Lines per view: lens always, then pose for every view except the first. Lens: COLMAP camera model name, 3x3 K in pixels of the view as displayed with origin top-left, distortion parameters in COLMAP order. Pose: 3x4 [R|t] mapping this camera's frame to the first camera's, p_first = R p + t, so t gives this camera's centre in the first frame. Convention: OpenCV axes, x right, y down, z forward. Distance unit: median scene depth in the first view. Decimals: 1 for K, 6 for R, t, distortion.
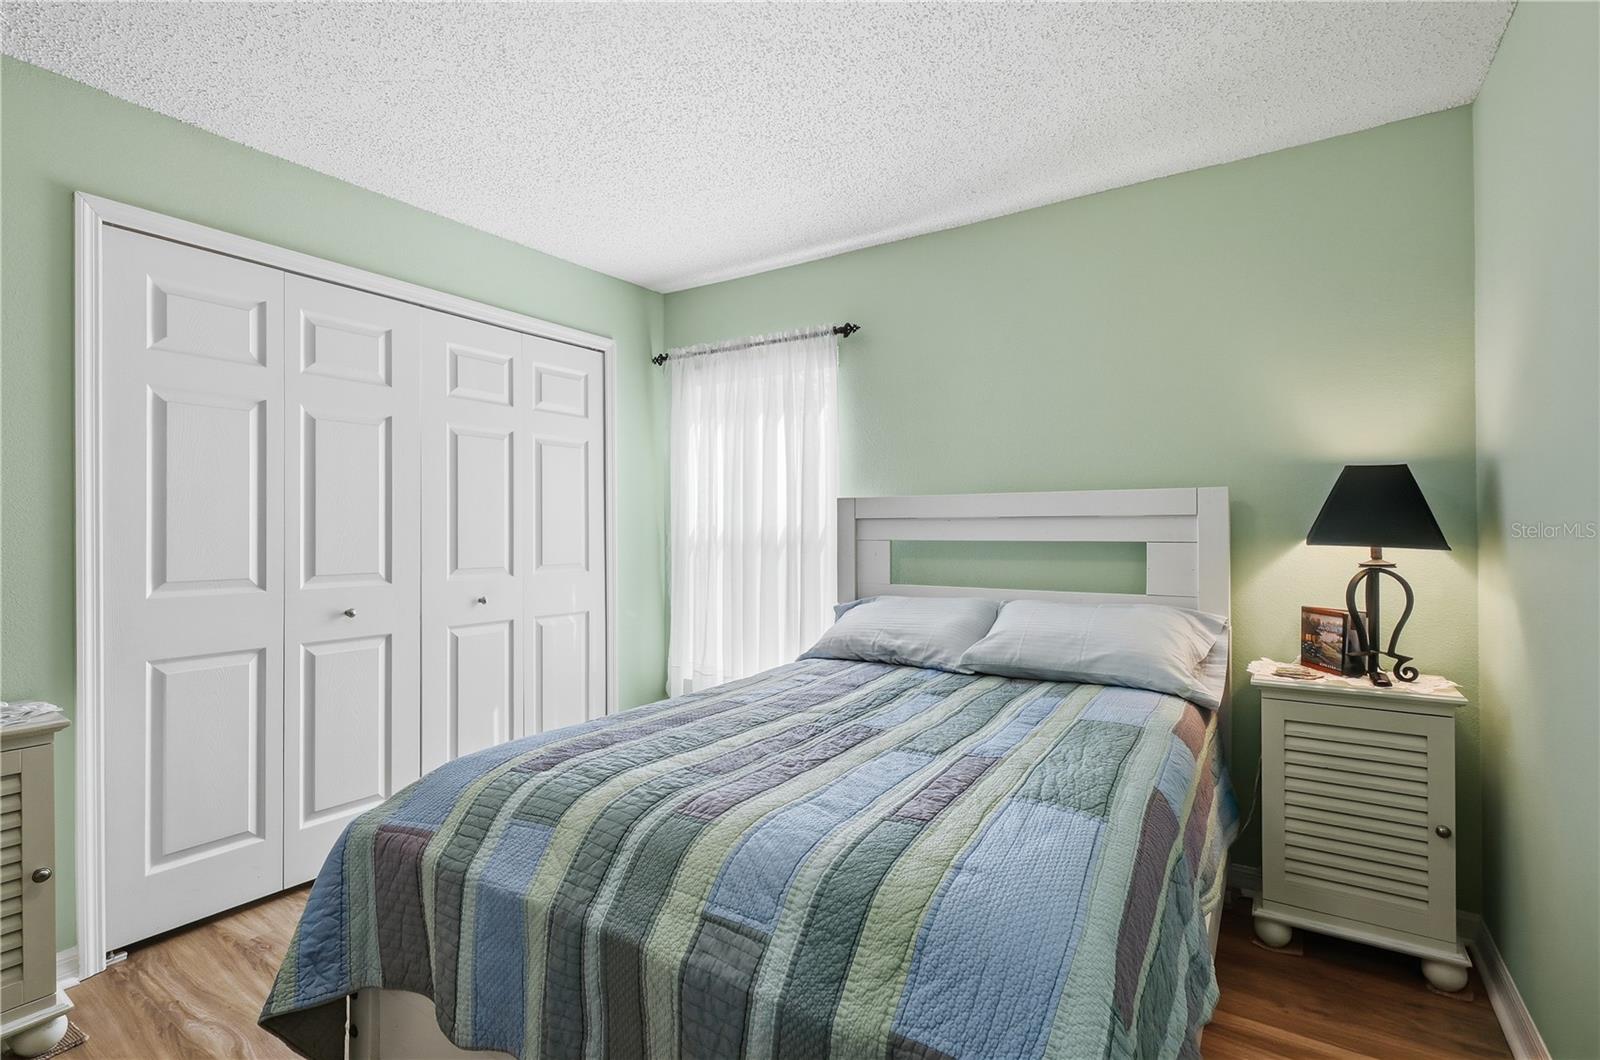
lens RADIAL K [[745.1, 0, 801.9], [0, 745.1, 529.7], [0, 0, 1]] dist [-0.001601, 0.000785]
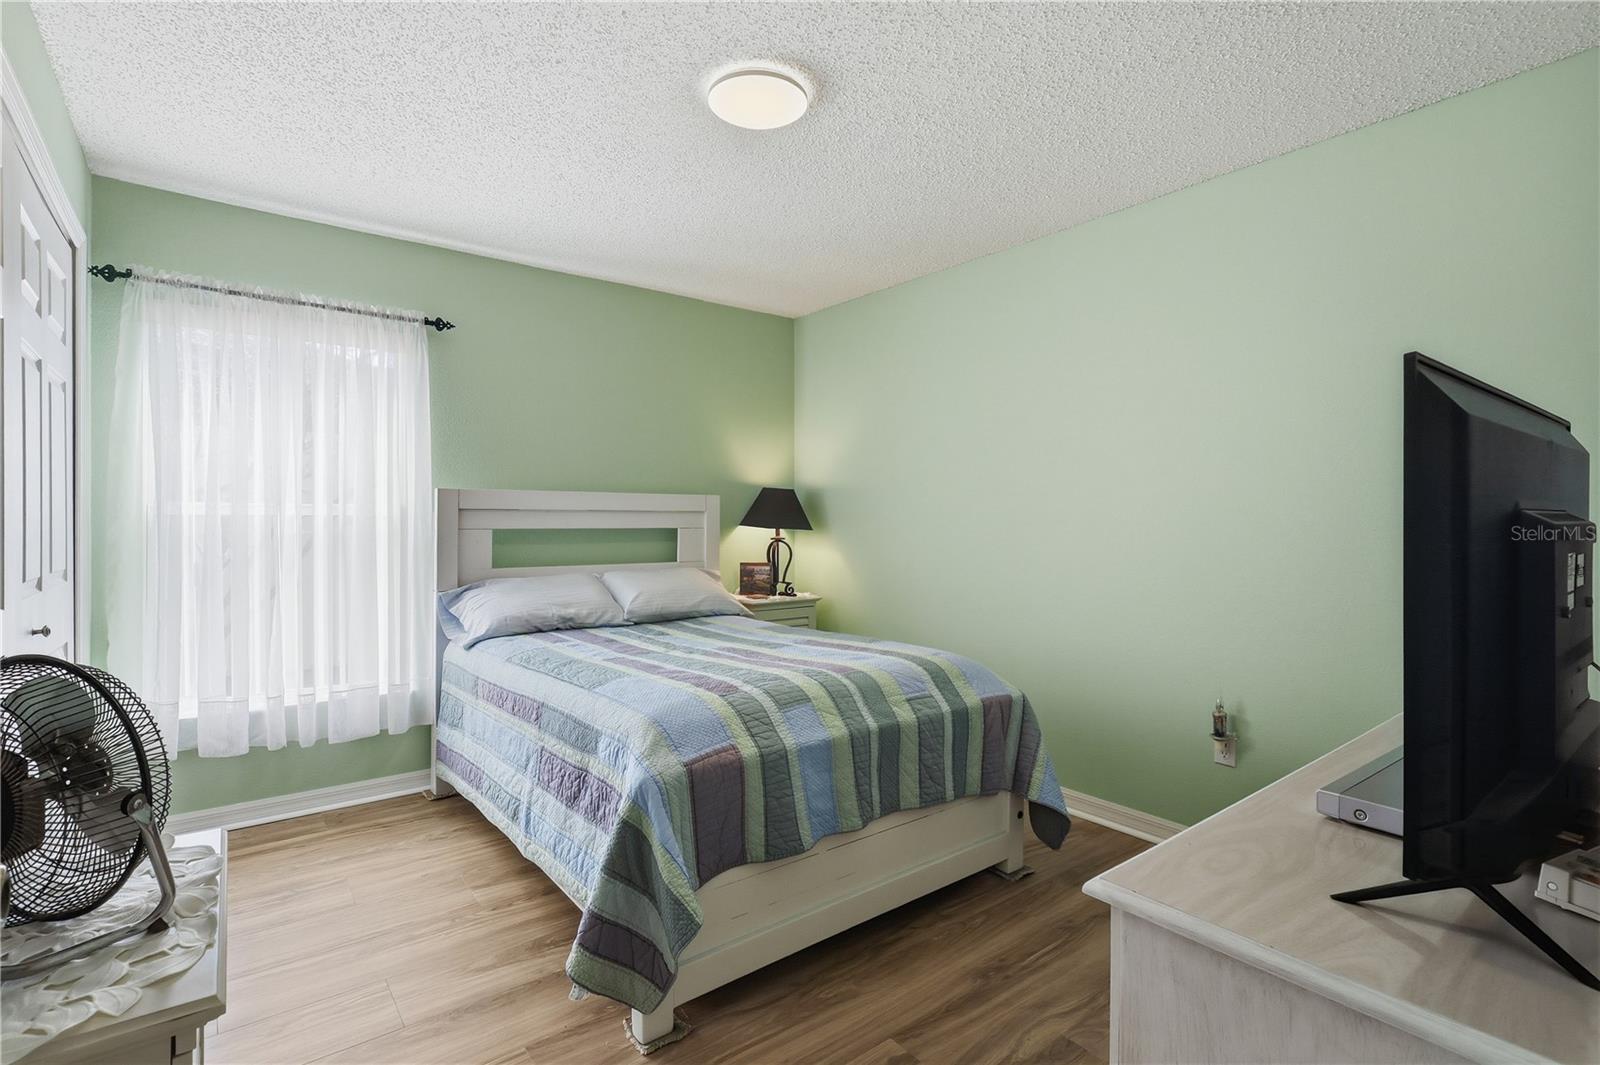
lens RADIAL K [[745.1, 0, 798.6], [0, 745.1, 523.0], [0, 0, 1]] dist [-0.001601, 0.000785]
pose [[0.332997, -0.000033, 0.942928, -0.929593], [-0.001733, 0.999998, 0.000647, 0.004593], [-0.942926, -0.001849, 0.332996, 0.241010]]
